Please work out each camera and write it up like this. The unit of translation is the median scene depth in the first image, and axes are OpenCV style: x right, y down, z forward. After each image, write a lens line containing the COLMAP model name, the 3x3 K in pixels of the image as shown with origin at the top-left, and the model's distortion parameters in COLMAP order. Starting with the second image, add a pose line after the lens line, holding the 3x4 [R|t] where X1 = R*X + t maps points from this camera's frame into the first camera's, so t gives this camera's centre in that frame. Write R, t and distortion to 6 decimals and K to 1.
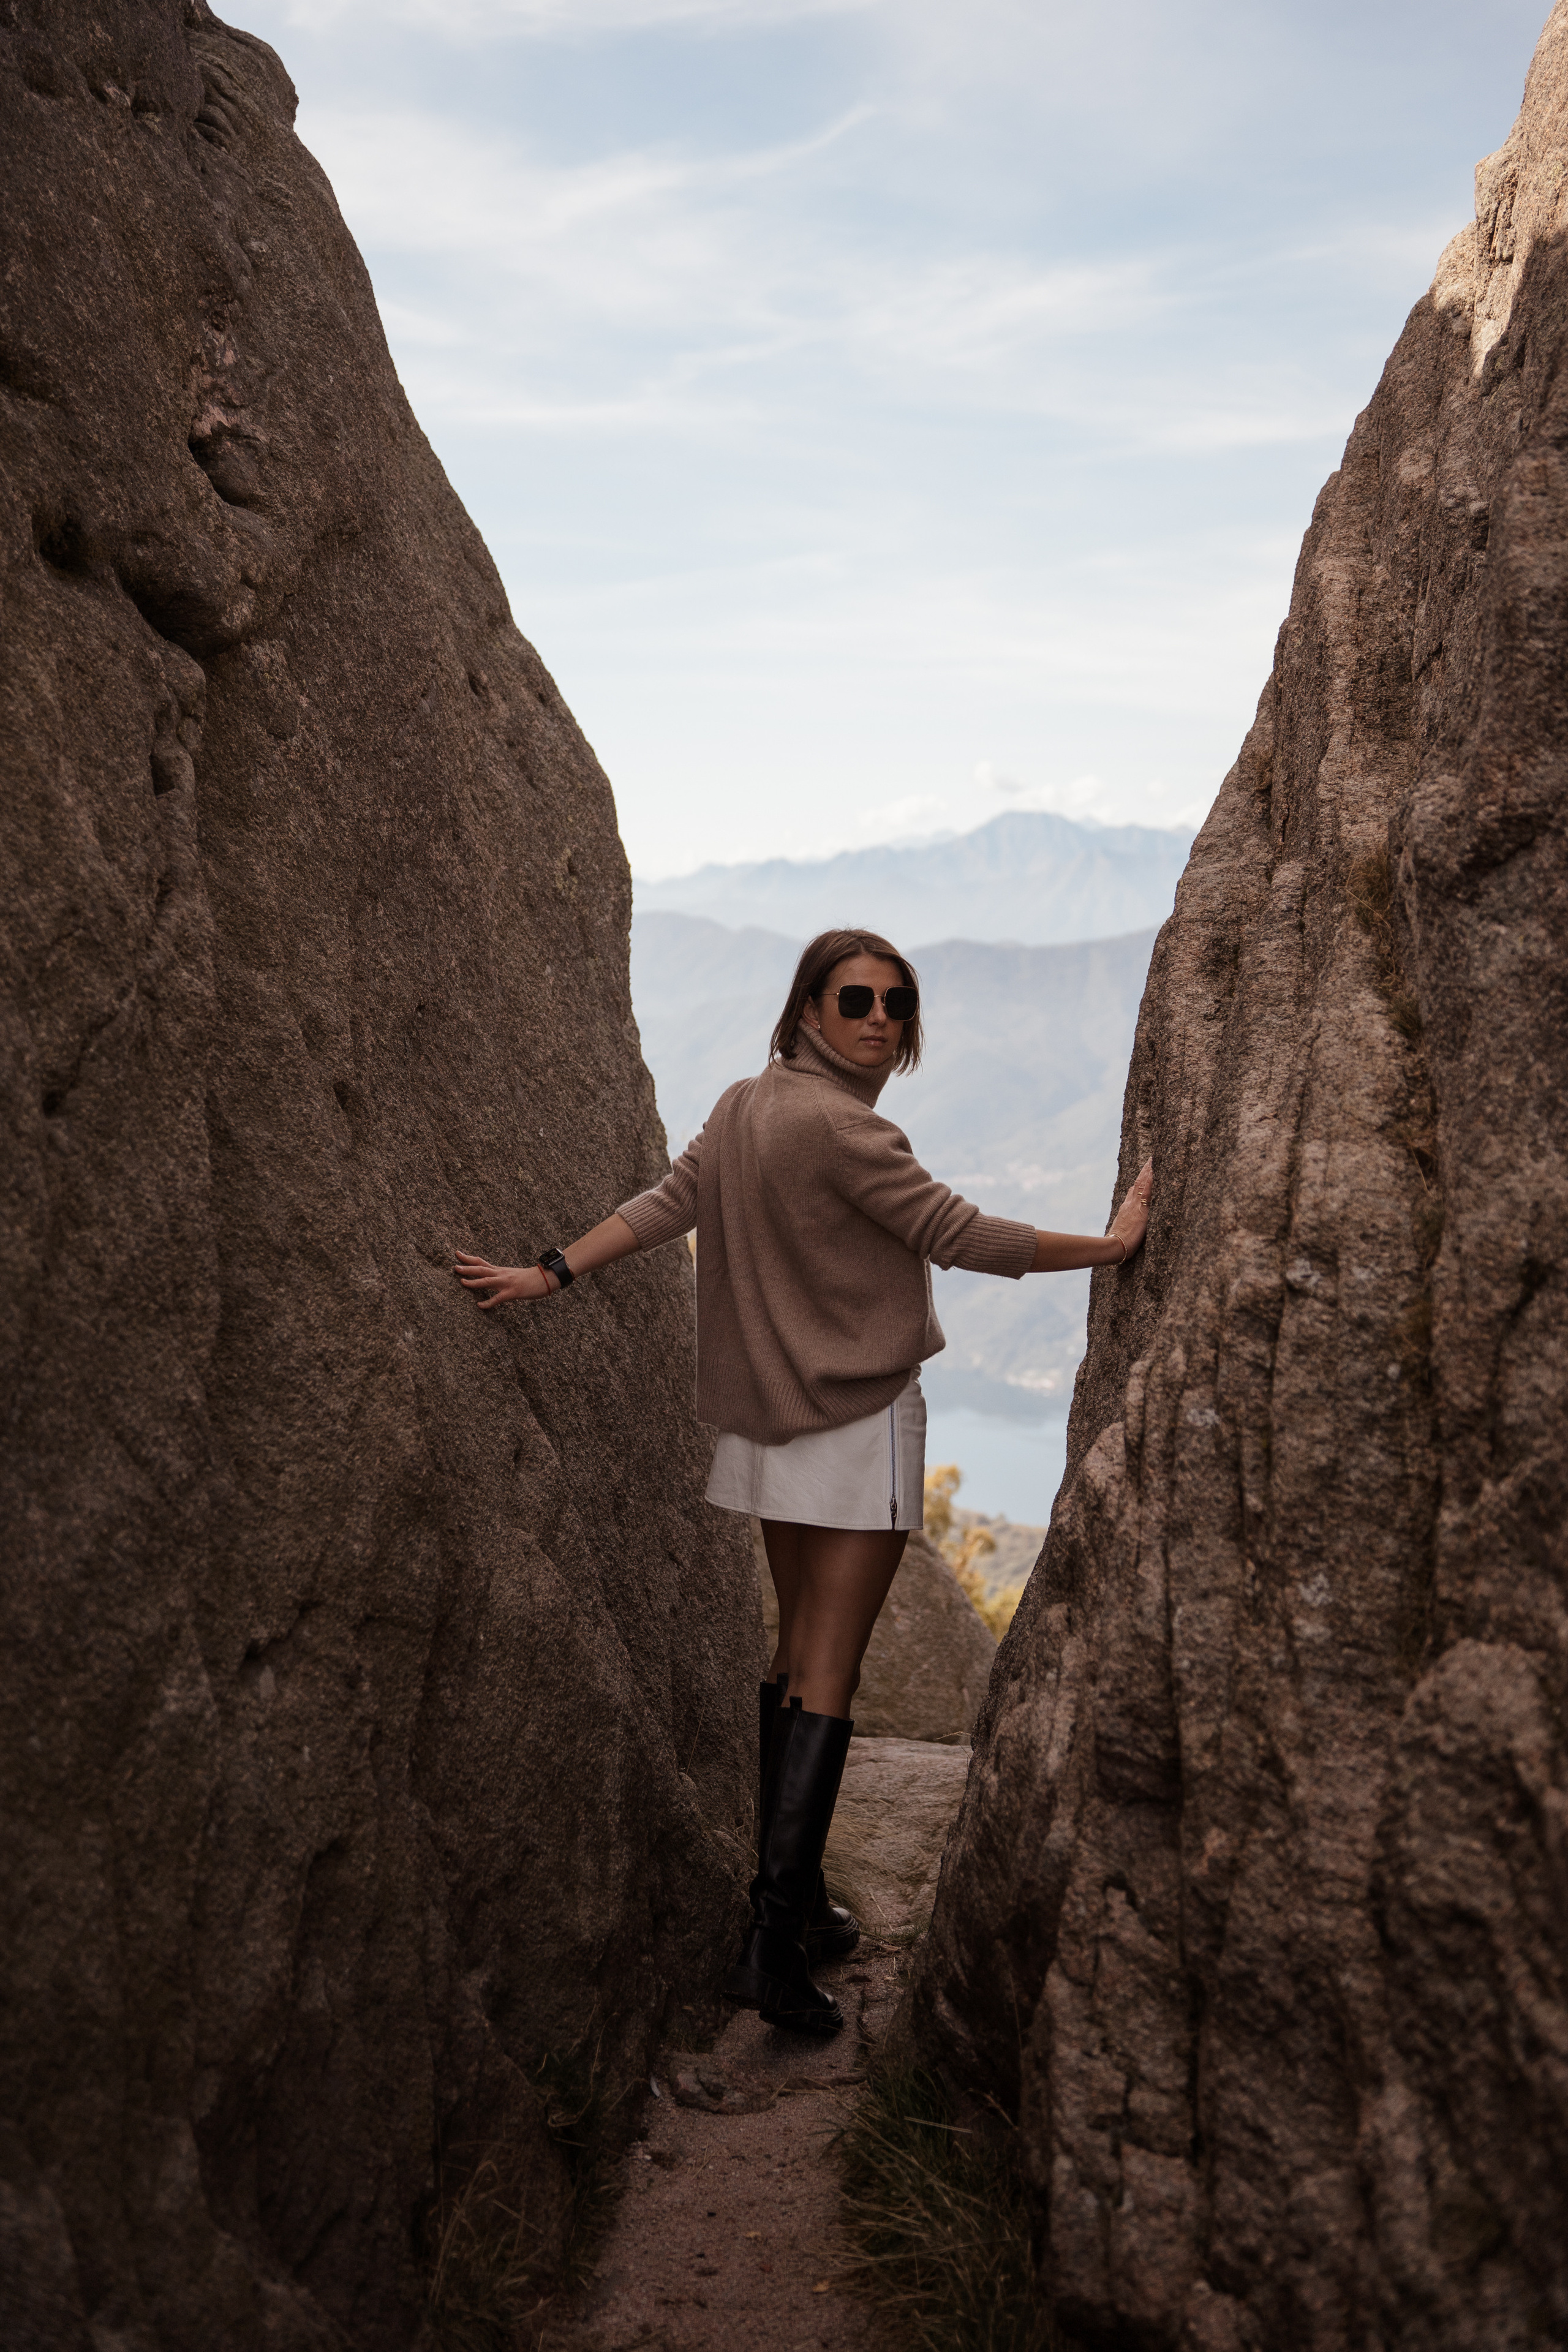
lens RADIAL K [[2764.7, 0, 779.2], [0, 2764.7, 1181.5], [0, 0, 1]] dist [0.026586, 0.000000]
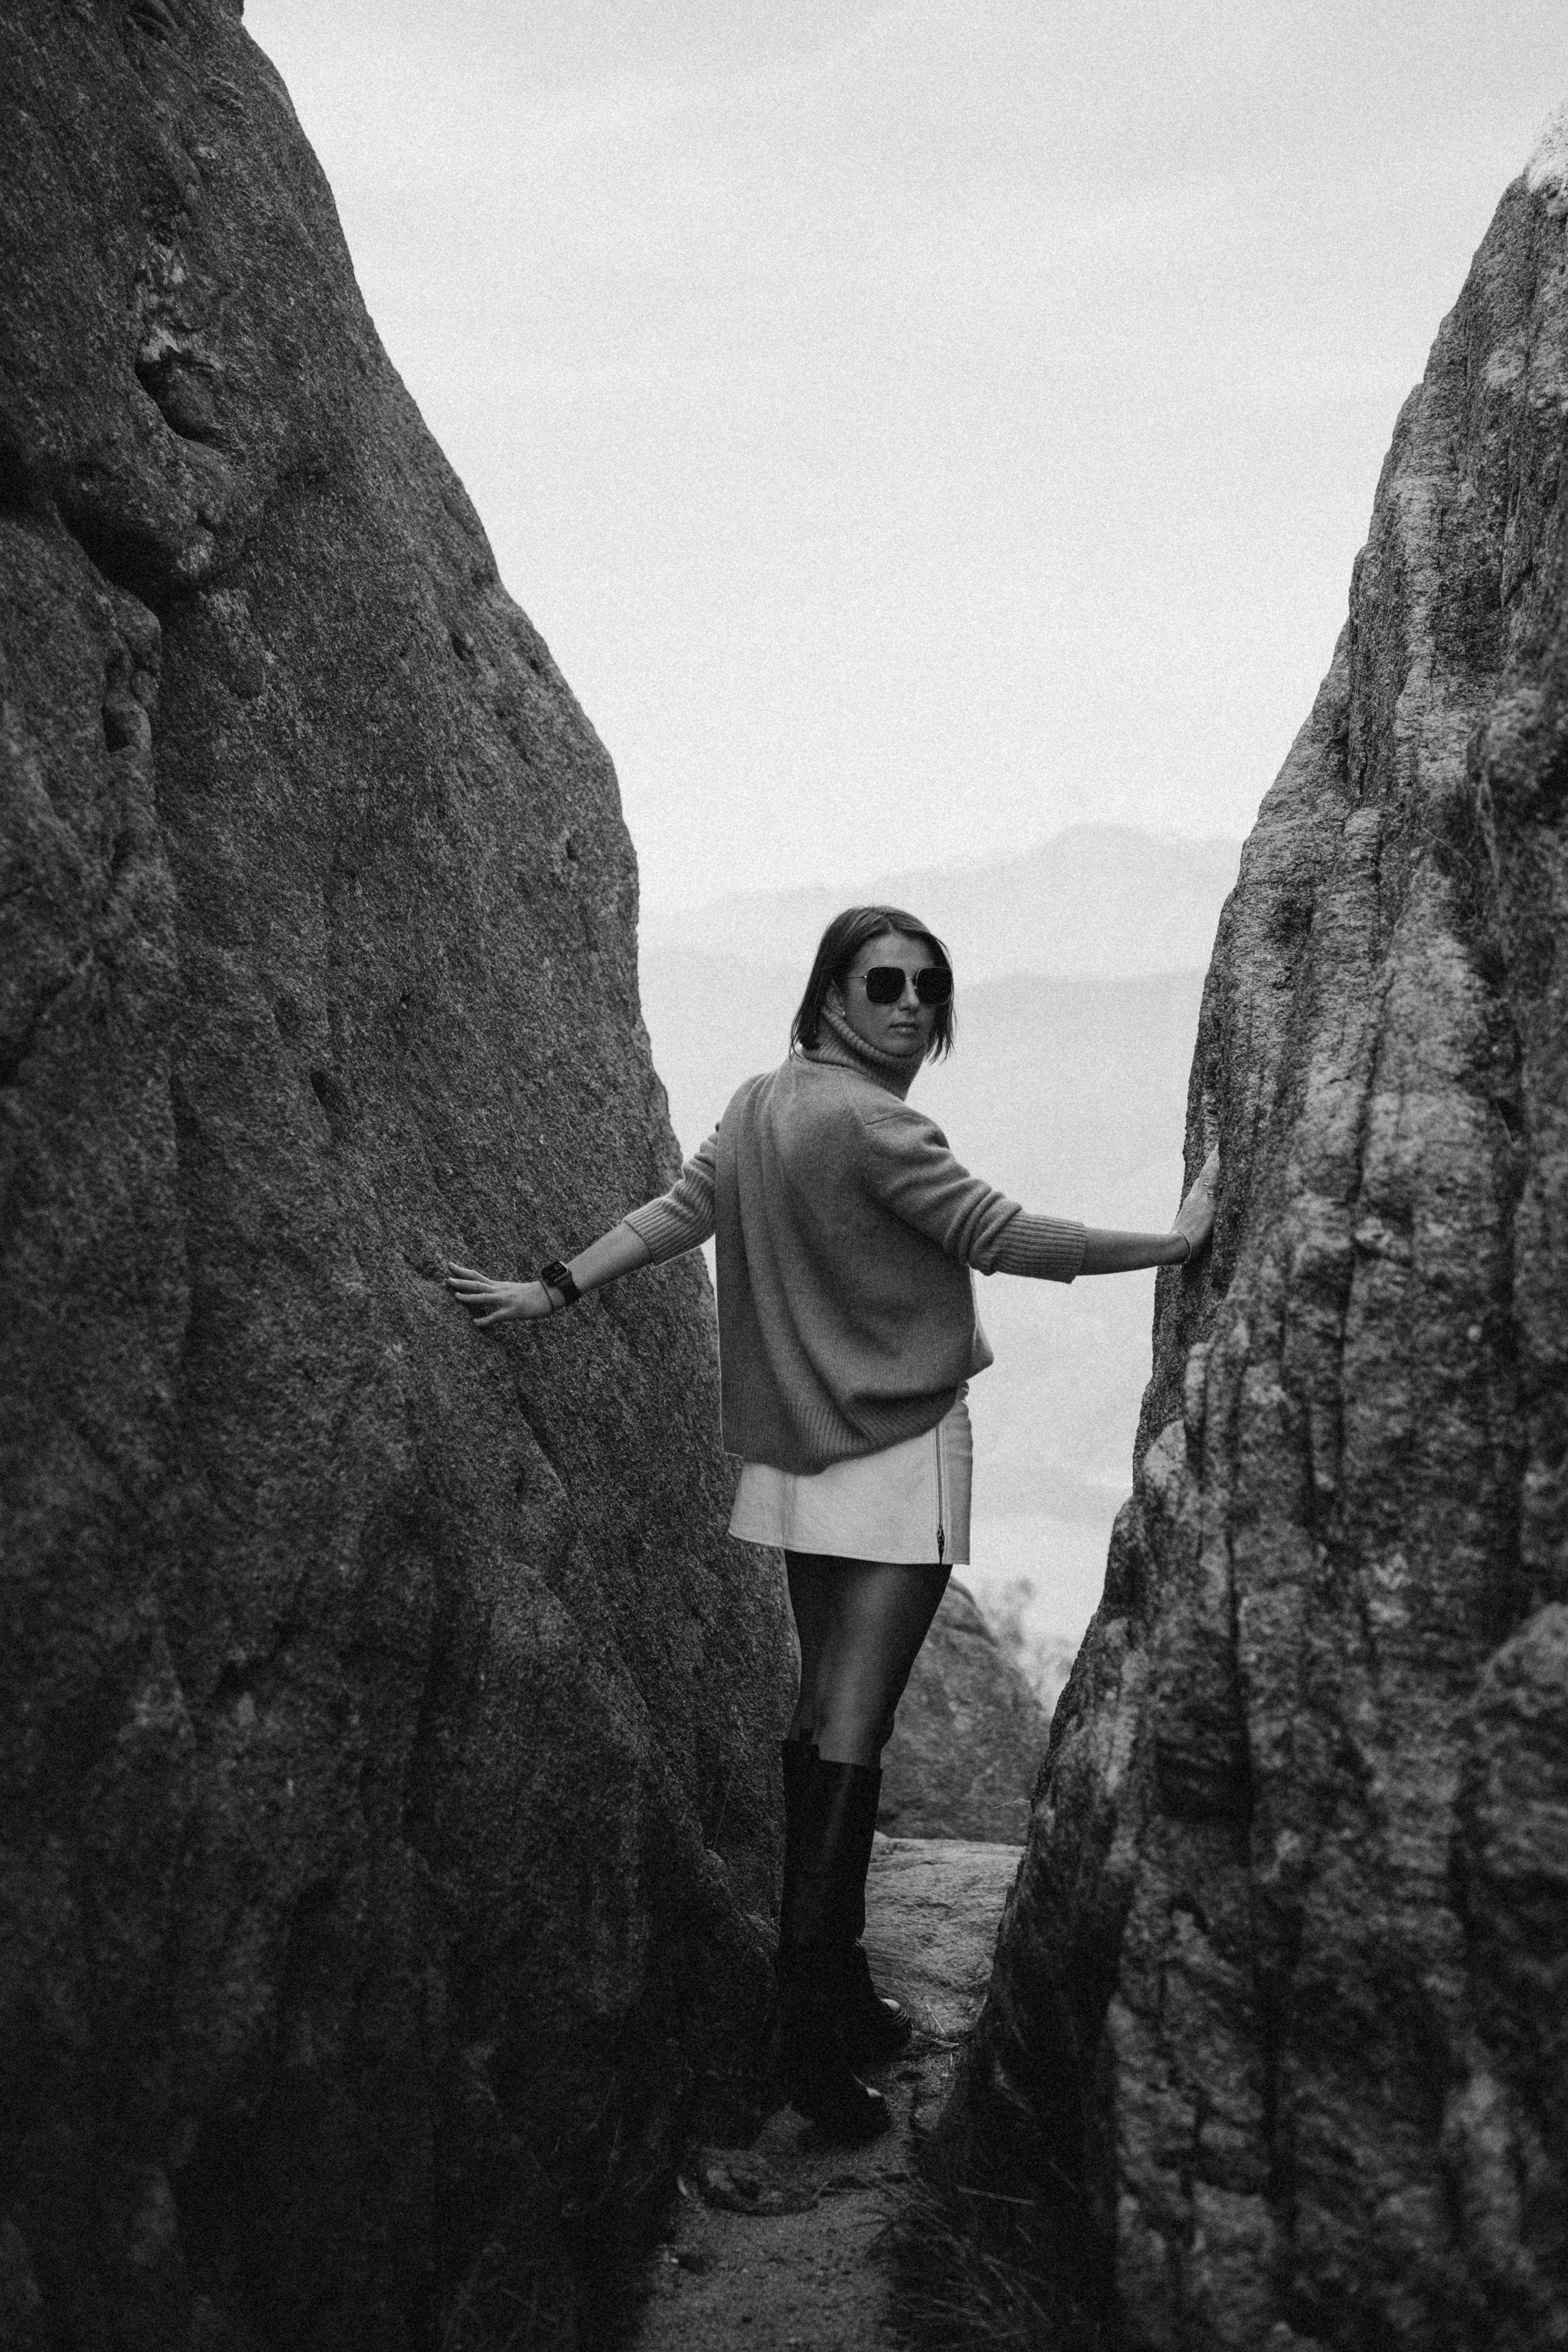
lens RADIAL K [[3186.8, 0, 784.1], [0, 3186.8, 1185.9], [0, 0, 1]] dist [0.148576, 0.000000]
pose [[0.999785, -0.017588, -0.010941, 0.005801], [0.017319, 0.999557, -0.024217, 0.035541], [0.011362, 0.024022, 0.999647, -0.052869]]
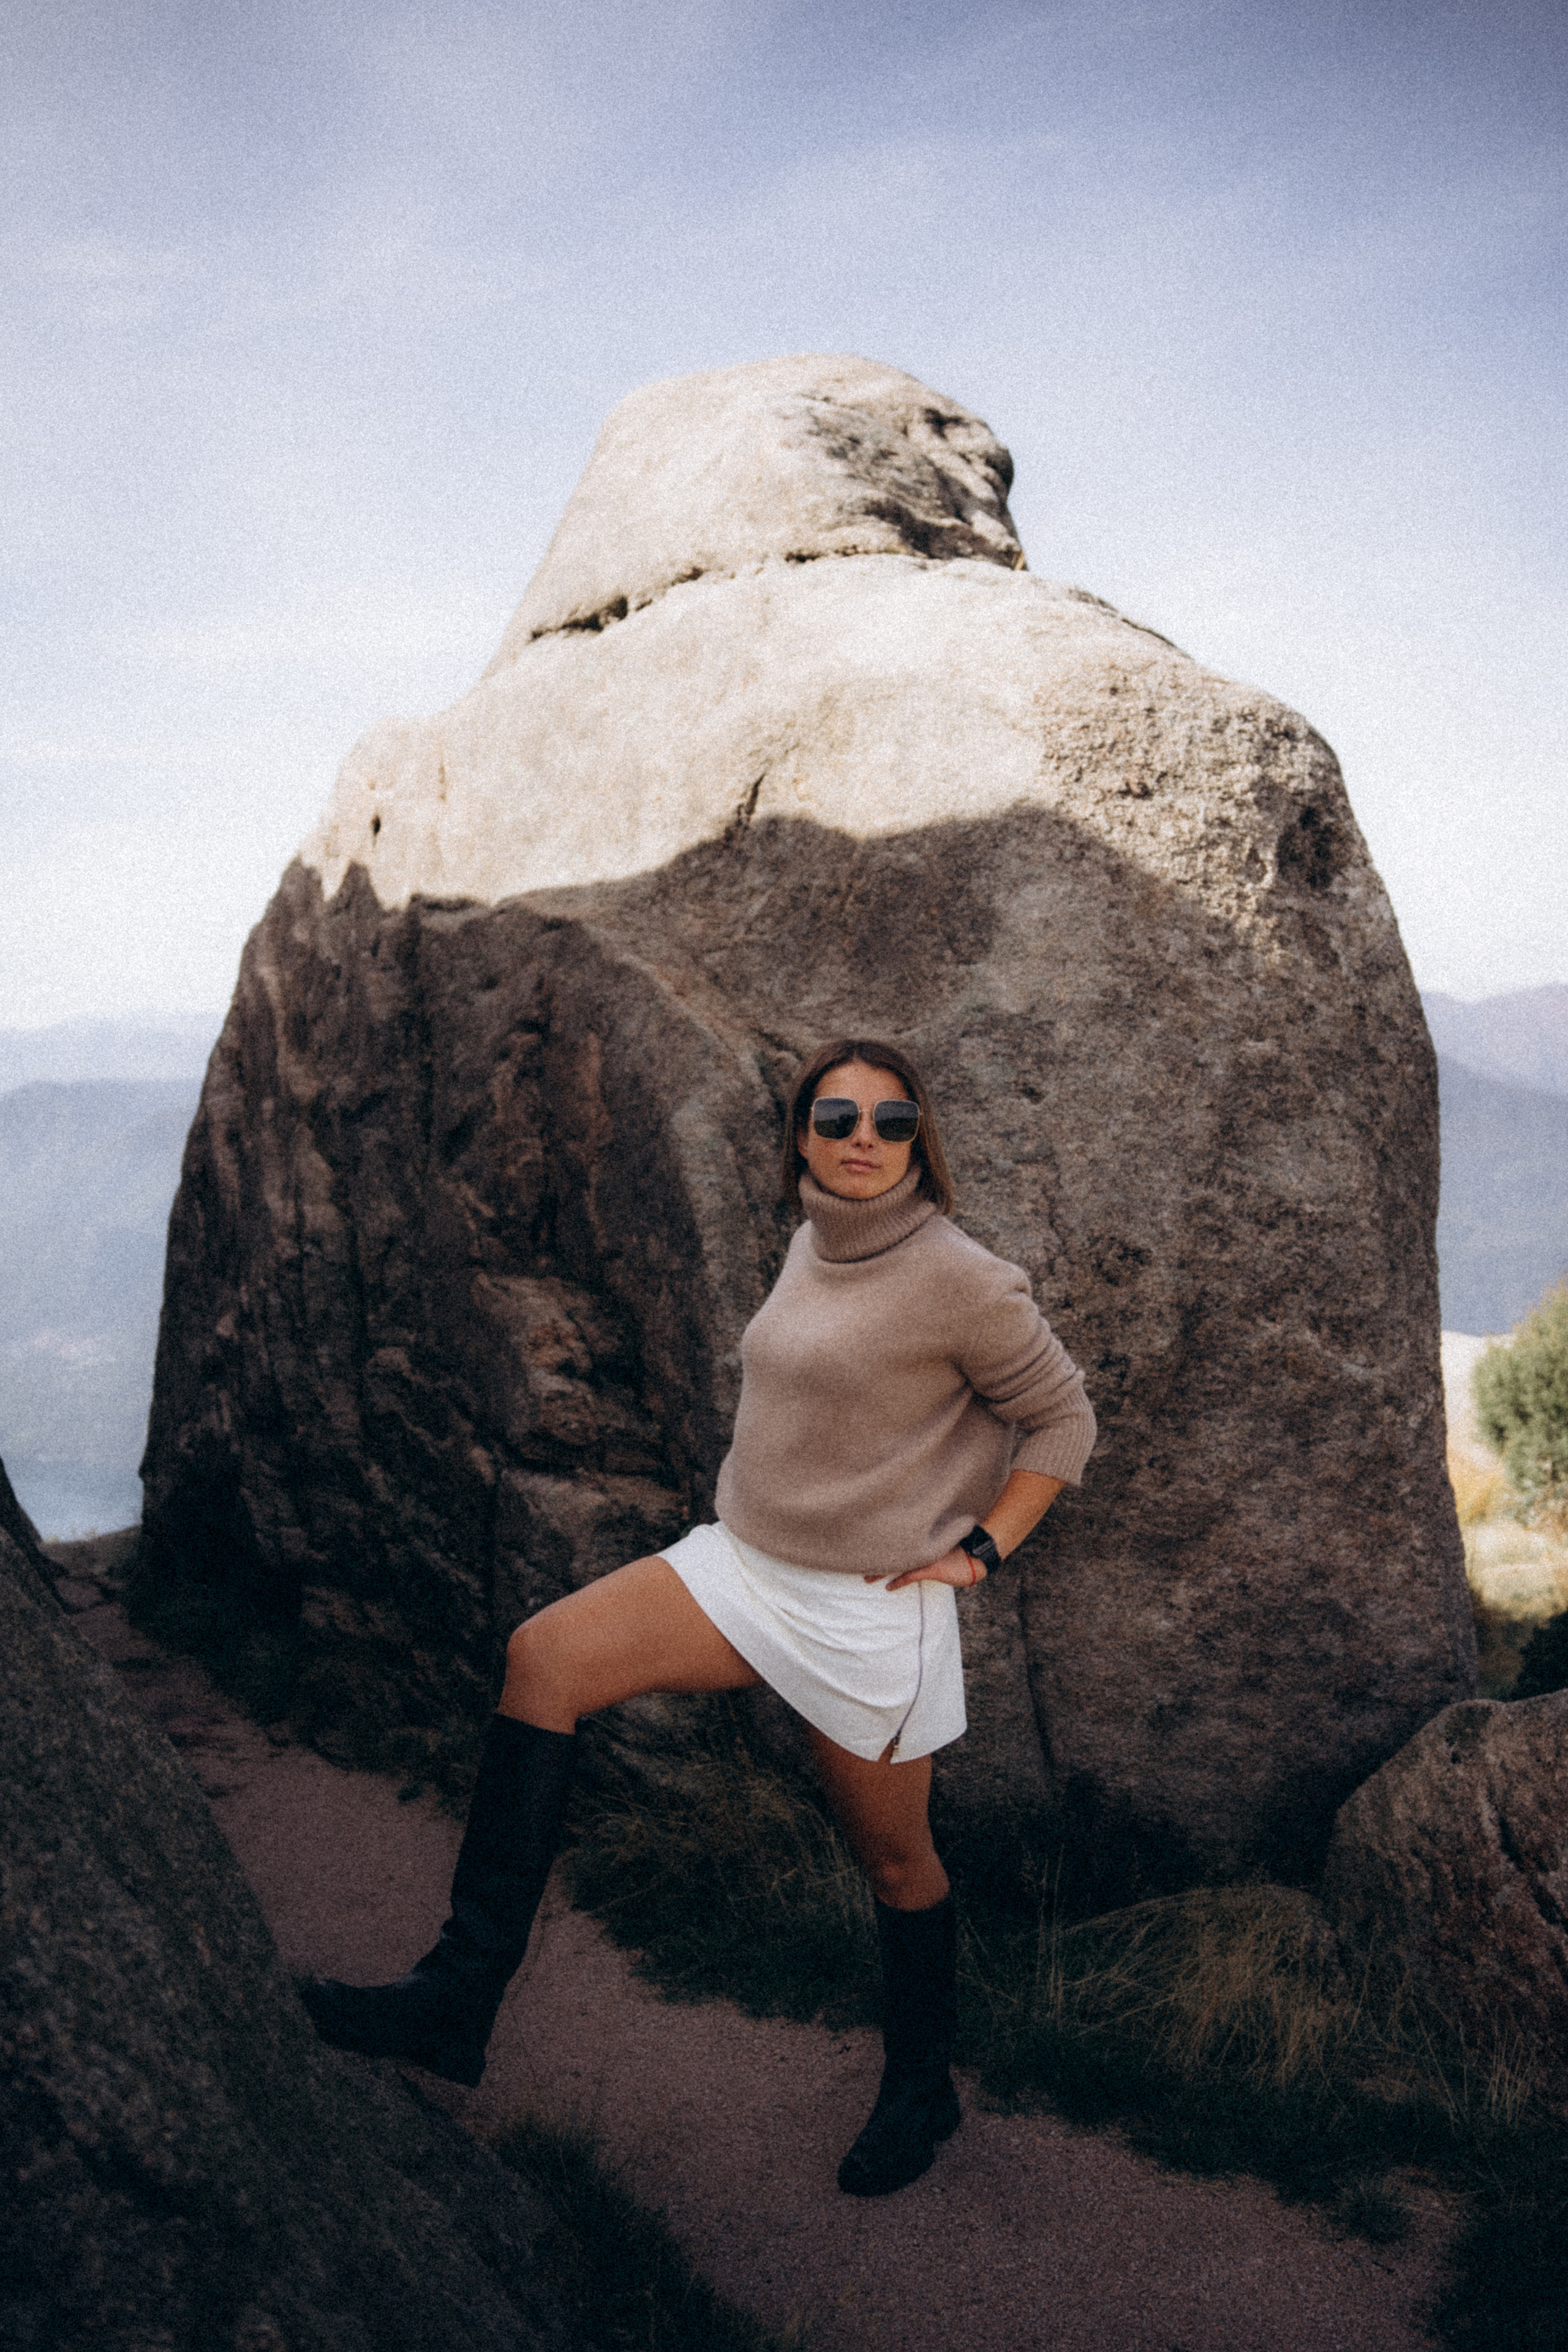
lens RADIAL K [[2086.6, 0, 787.1], [0, 2086.6, 1172.7], [0, 0, 1]] dist [-0.210911, 0.101455]
pose [[0.866433, -0.017647, 0.498981, -0.407367], [0.044564, 0.998120, -0.042080, 0.059651], [-0.497300, 0.058696, 0.865591, -1.010342]]
